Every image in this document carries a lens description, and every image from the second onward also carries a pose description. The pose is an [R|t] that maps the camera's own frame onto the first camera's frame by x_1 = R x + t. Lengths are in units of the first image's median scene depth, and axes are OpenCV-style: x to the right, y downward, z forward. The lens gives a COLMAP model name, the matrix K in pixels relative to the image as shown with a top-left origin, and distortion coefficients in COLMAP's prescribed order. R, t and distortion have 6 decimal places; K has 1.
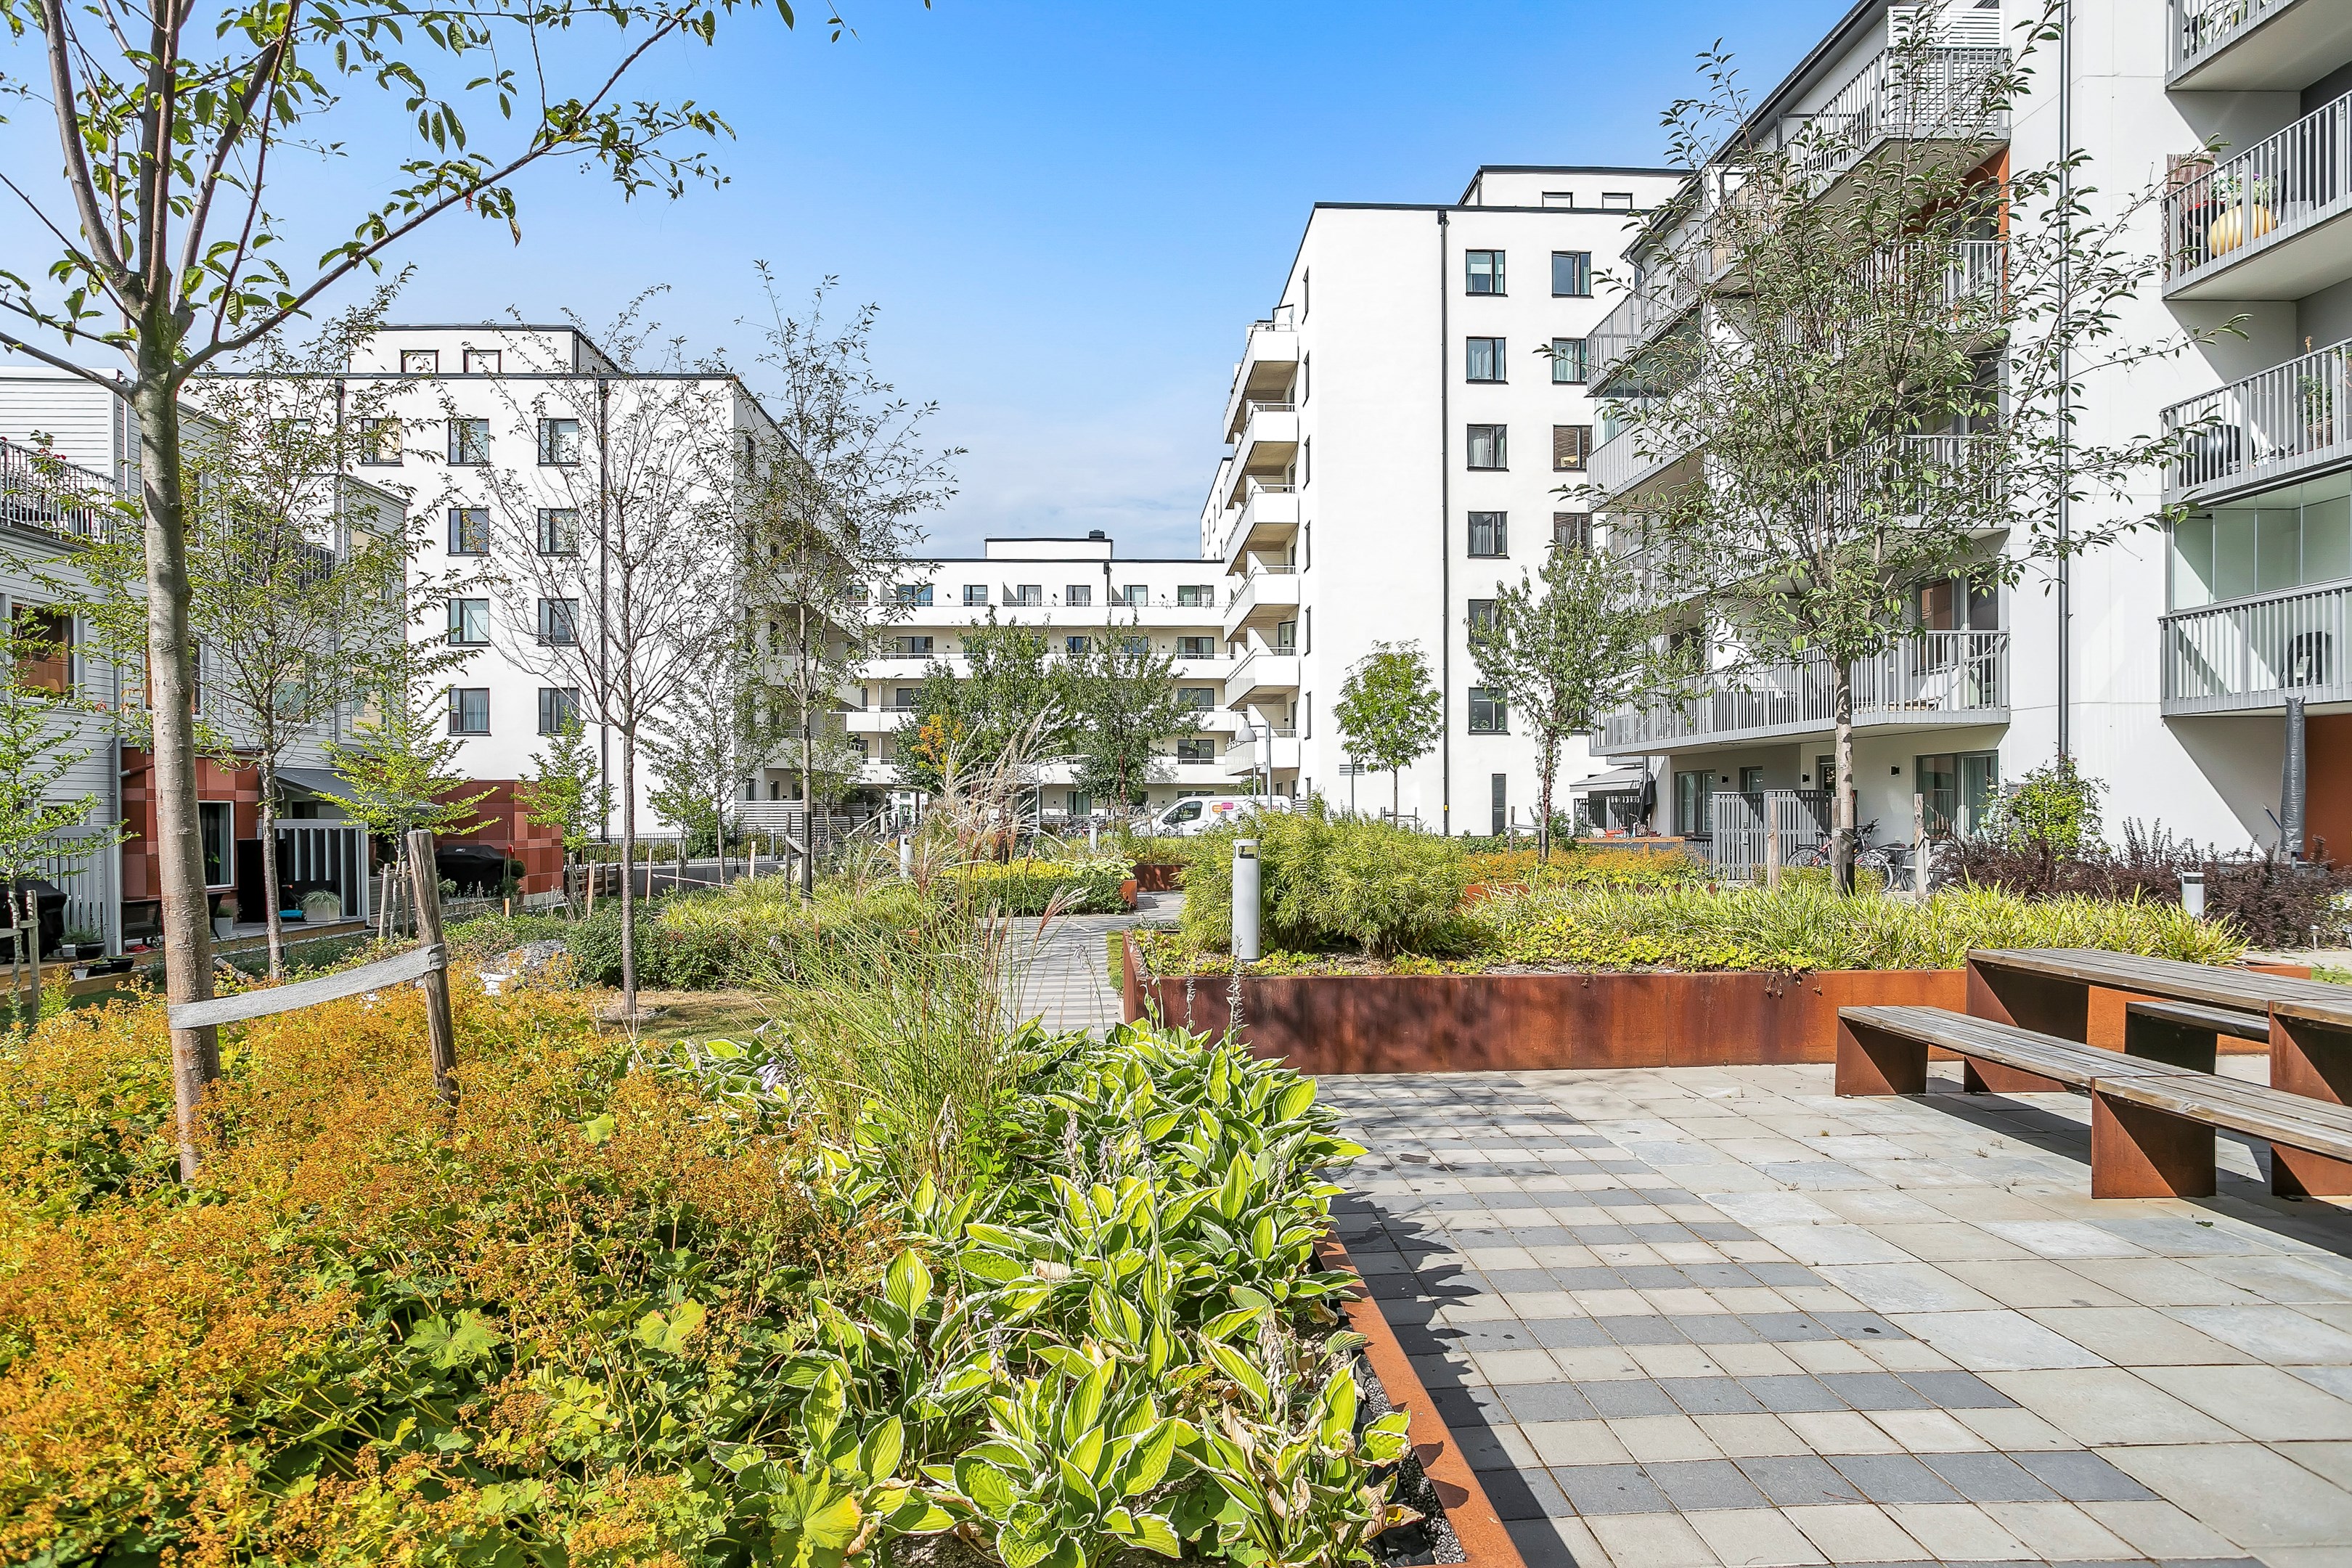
lens RADIAL K [[1376.2, 0, 1156.3], [0, 1376.2, 831.6], [0, 0, 1]] dist [-0.021710, -0.000543]
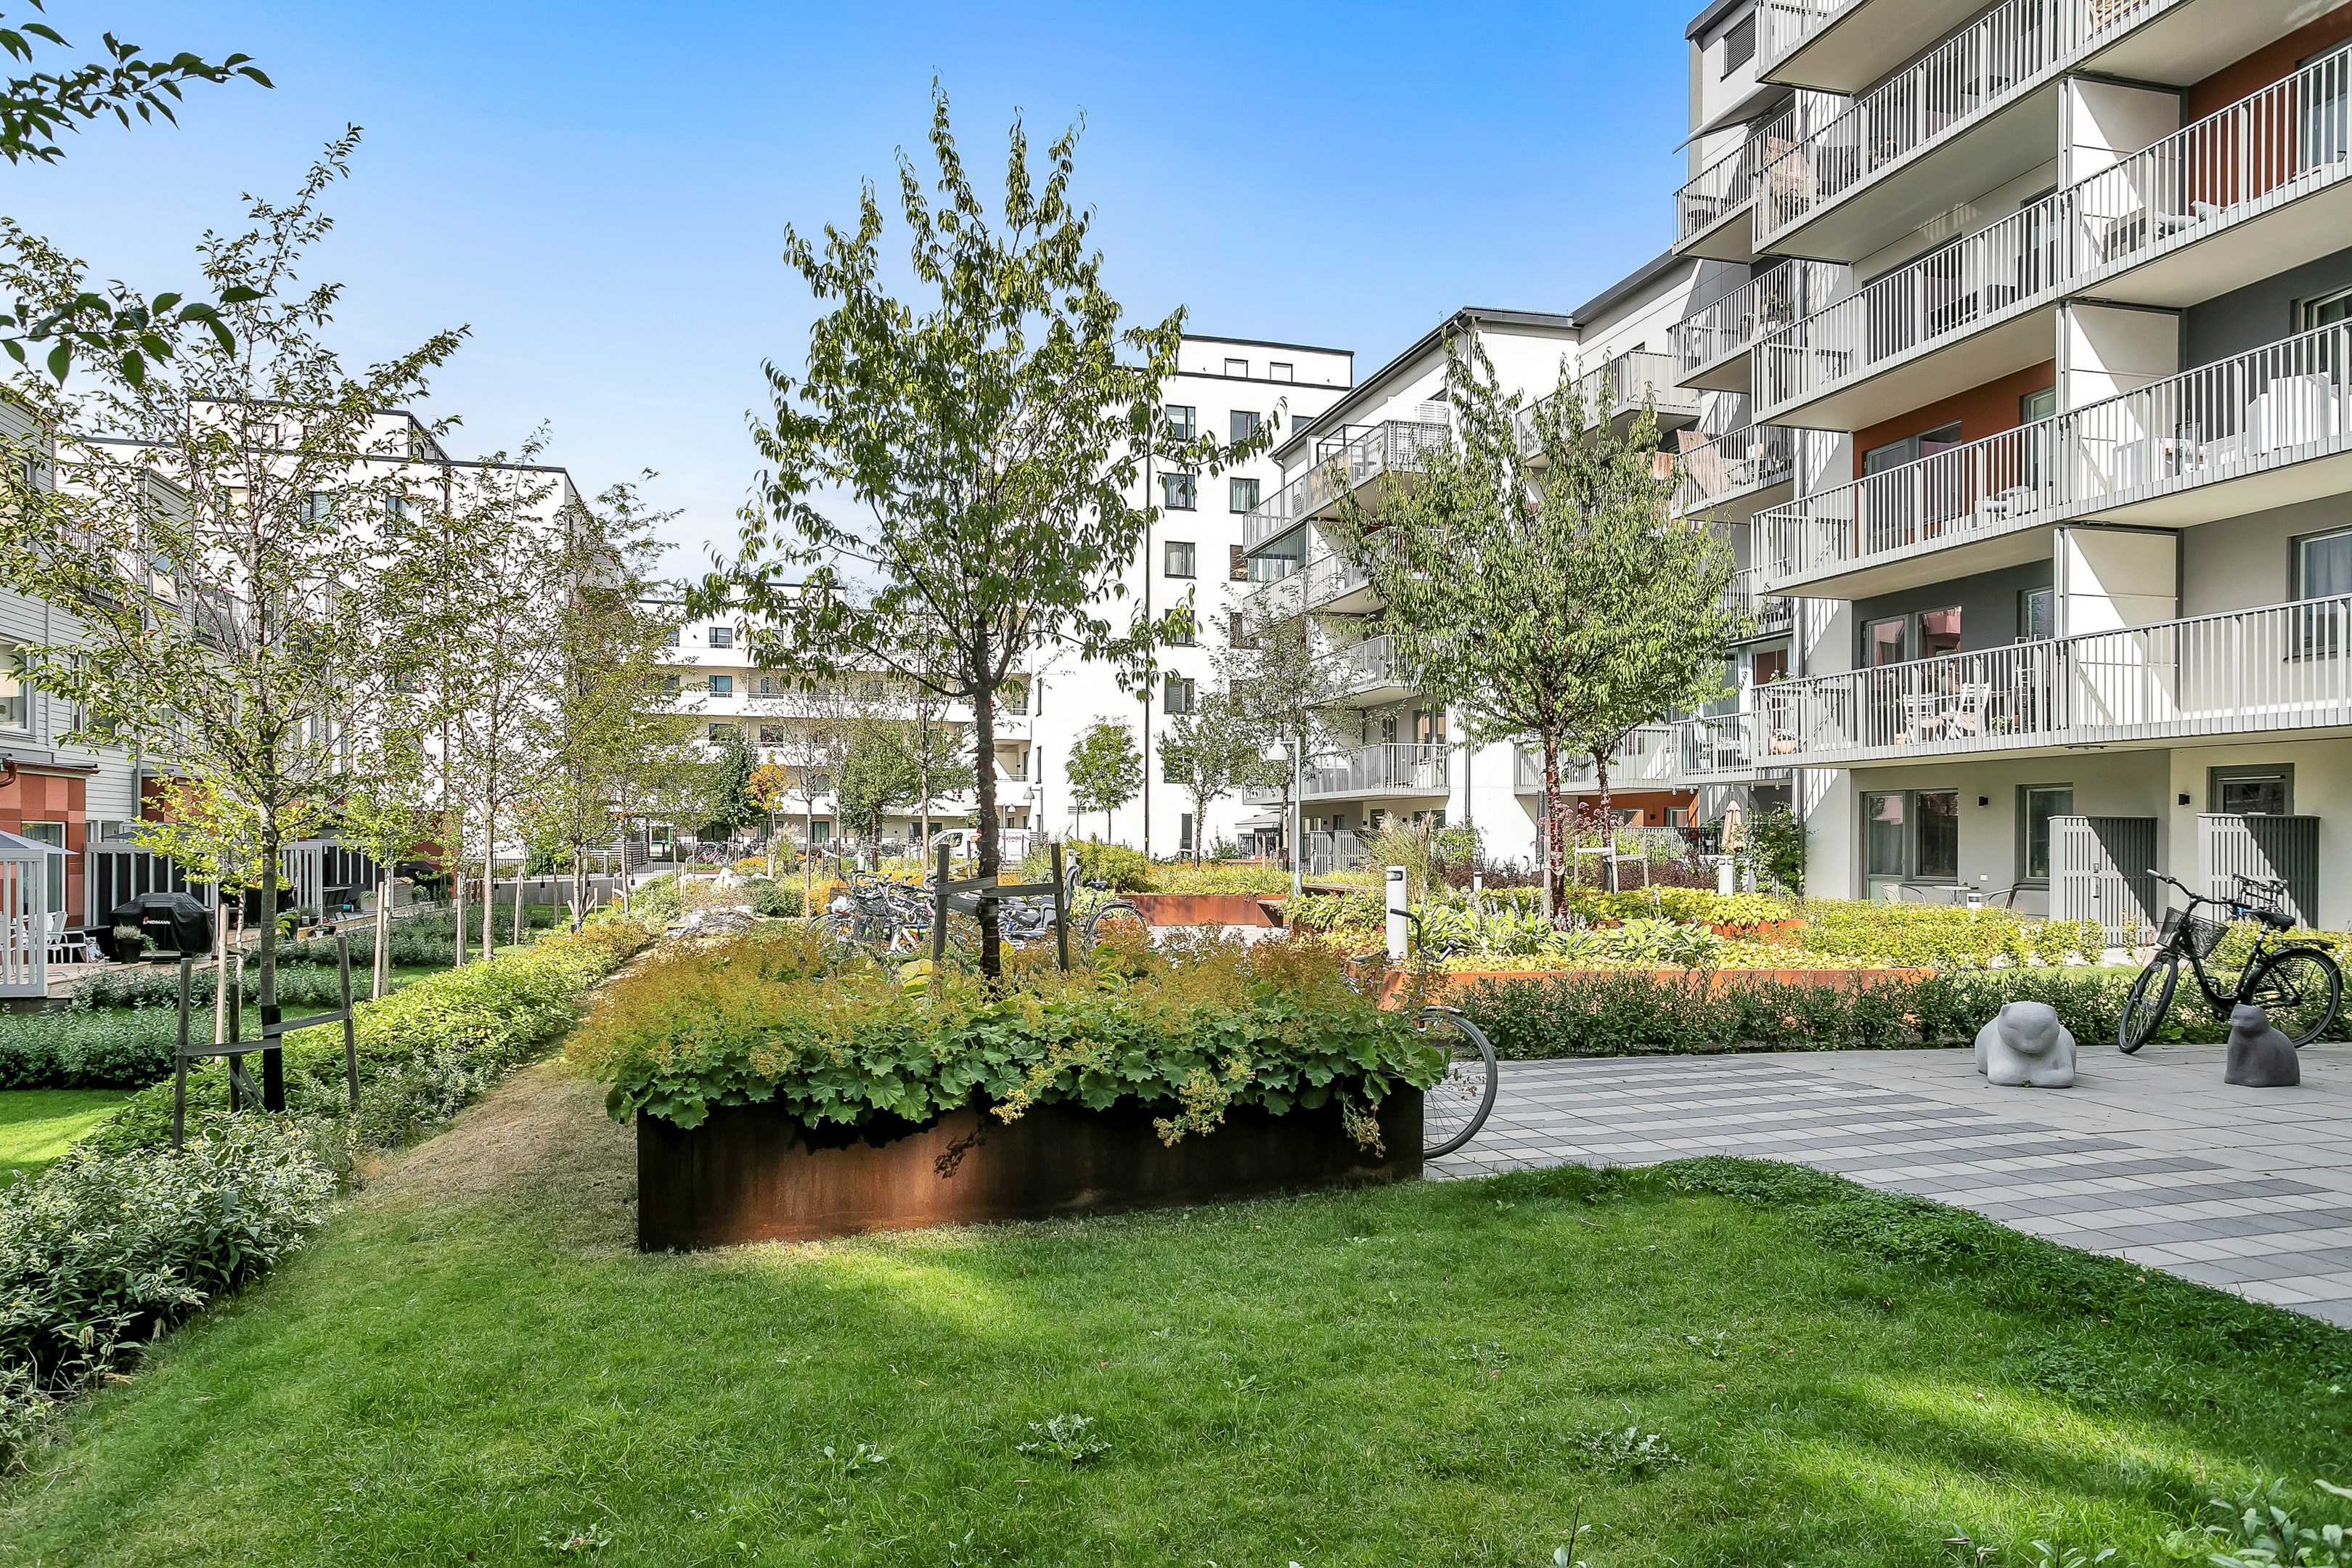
lens RADIAL K [[1492.0, 0, 1175.6], [0, 1492.0, 801.4], [0, 0, 1]] dist [-0.000095, -0.000040]
pose [[0.974825, 0.016003, 0.222398, -0.090093], [-0.006681, 0.999070, -0.042602, 0.008007], [-0.222872, 0.040044, 0.974025, -0.449126]]
